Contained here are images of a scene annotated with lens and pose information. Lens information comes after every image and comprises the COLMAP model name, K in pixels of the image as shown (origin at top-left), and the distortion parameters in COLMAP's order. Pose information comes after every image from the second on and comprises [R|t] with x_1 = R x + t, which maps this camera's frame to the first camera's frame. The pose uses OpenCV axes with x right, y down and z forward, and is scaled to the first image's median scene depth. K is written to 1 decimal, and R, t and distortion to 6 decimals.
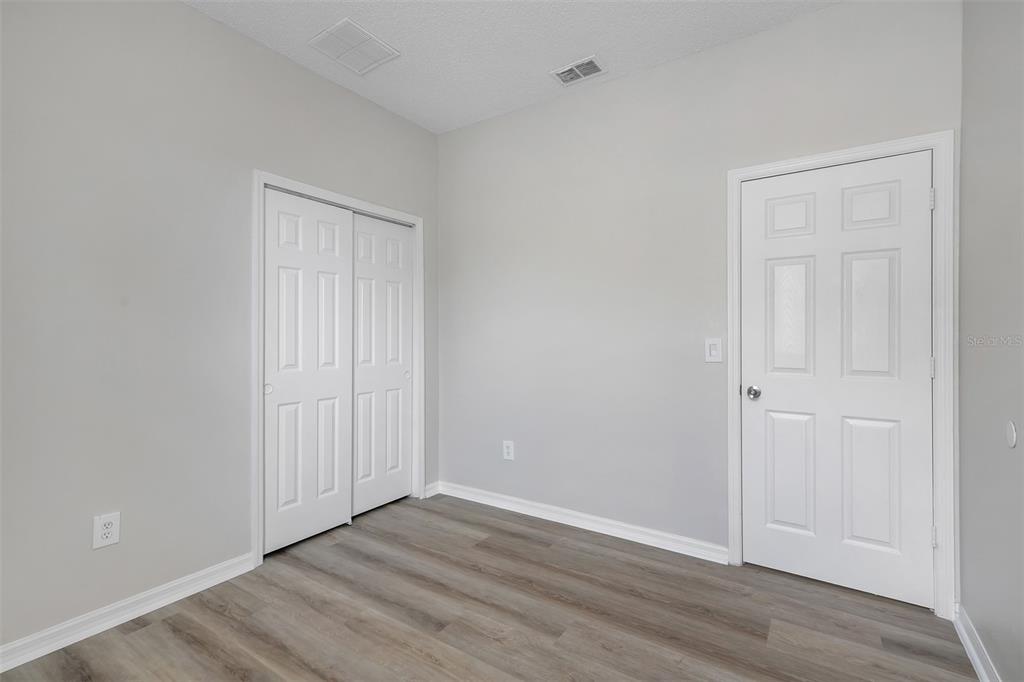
lens RADIAL K [[470.5, 0, 505.2], [0, 470.5, 334.6], [0, 0, 1]] dist [0.018808, -0.000183]
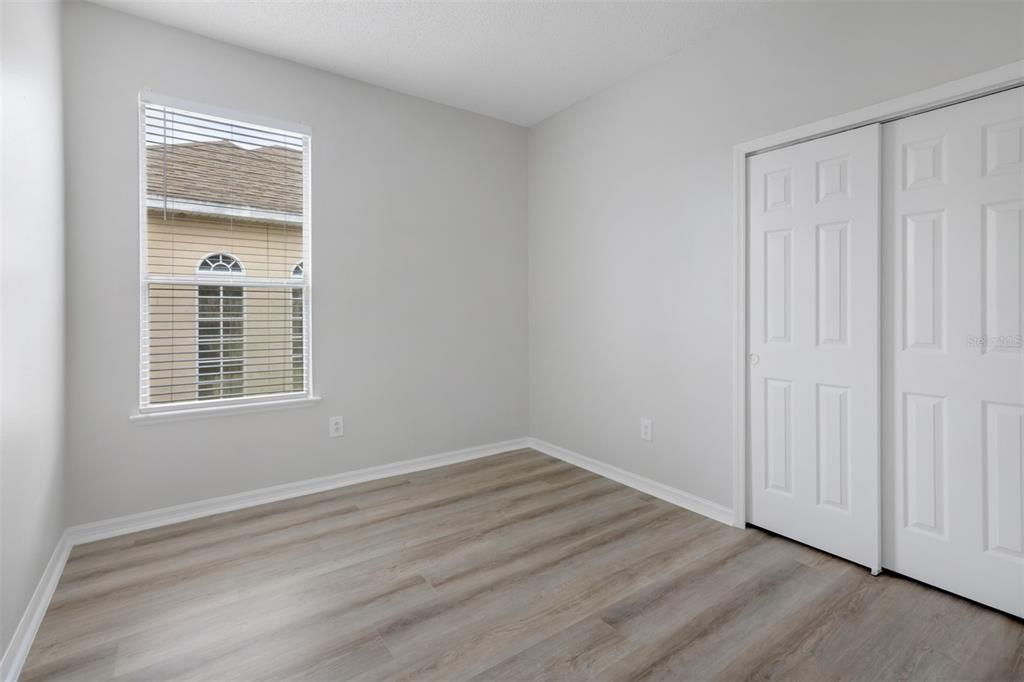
lens RADIAL K [[492.9, 0, 528.9], [0, 492.9, 310.1], [0, 0, 1]] dist [0.024305, 0.000069]
pose [[-0.334617, -0.000336, -0.942354, 0.752582], [0.006017, 0.999979, -0.002493, 0.014550], [0.942335, -0.006504, -0.334608, 1.075536]]
